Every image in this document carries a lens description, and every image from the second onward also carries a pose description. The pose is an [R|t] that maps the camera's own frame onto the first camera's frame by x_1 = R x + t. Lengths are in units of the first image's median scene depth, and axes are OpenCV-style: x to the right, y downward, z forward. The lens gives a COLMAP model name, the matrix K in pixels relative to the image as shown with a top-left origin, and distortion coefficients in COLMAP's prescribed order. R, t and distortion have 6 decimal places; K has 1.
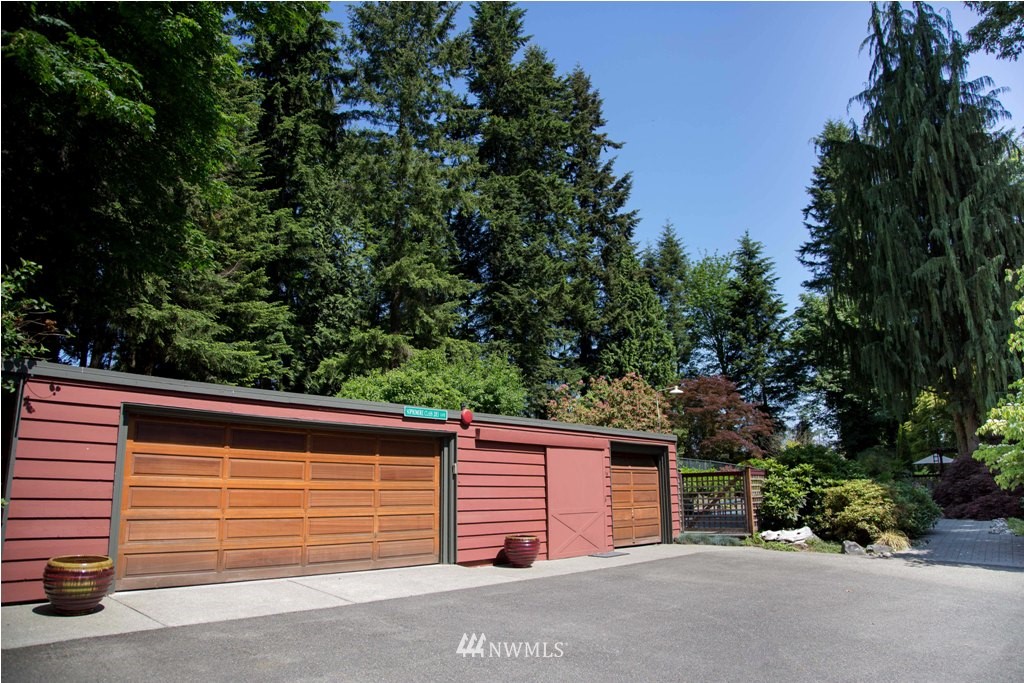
lens RADIAL K [[724.8, 0, 512.0], [0, 724.8, 341.5], [0, 0, 1]] dist [-0.050005, 0.002859]
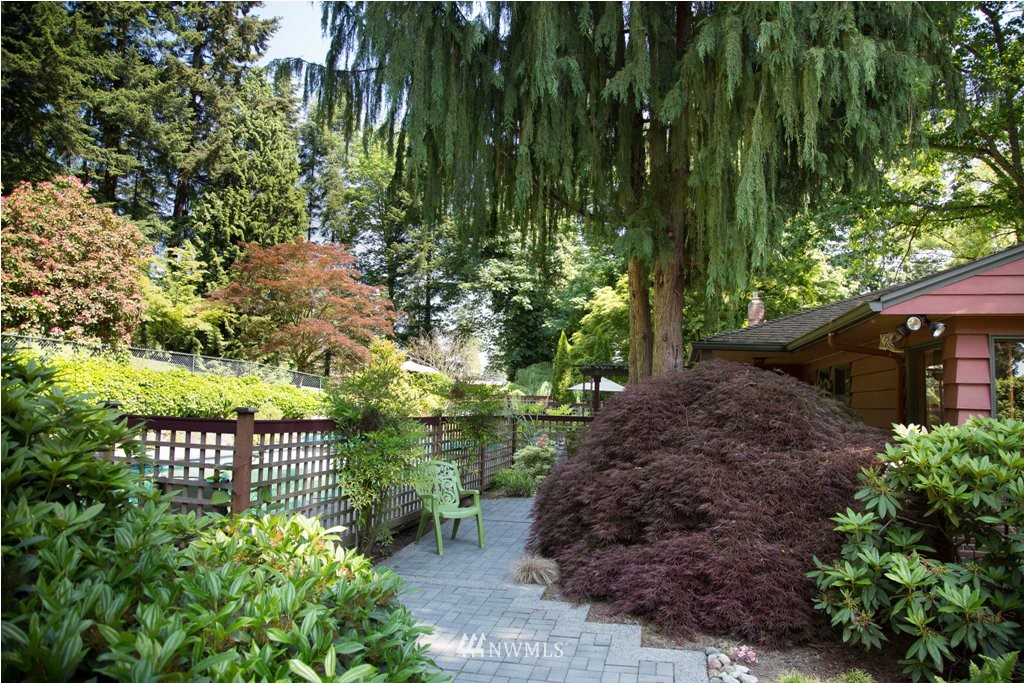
lens RADIAL K [[724.8, 0, 512.0], [0, 724.8, 341.5], [0, 0, 1]] dist [-0.050005, 0.002859]
pose [[0.919436, 0.070620, 0.386847, 0.149004], [-0.121038, 0.986807, 0.107530, 0.036557], [-0.374149, -0.145690, 0.915853, 0.237055]]
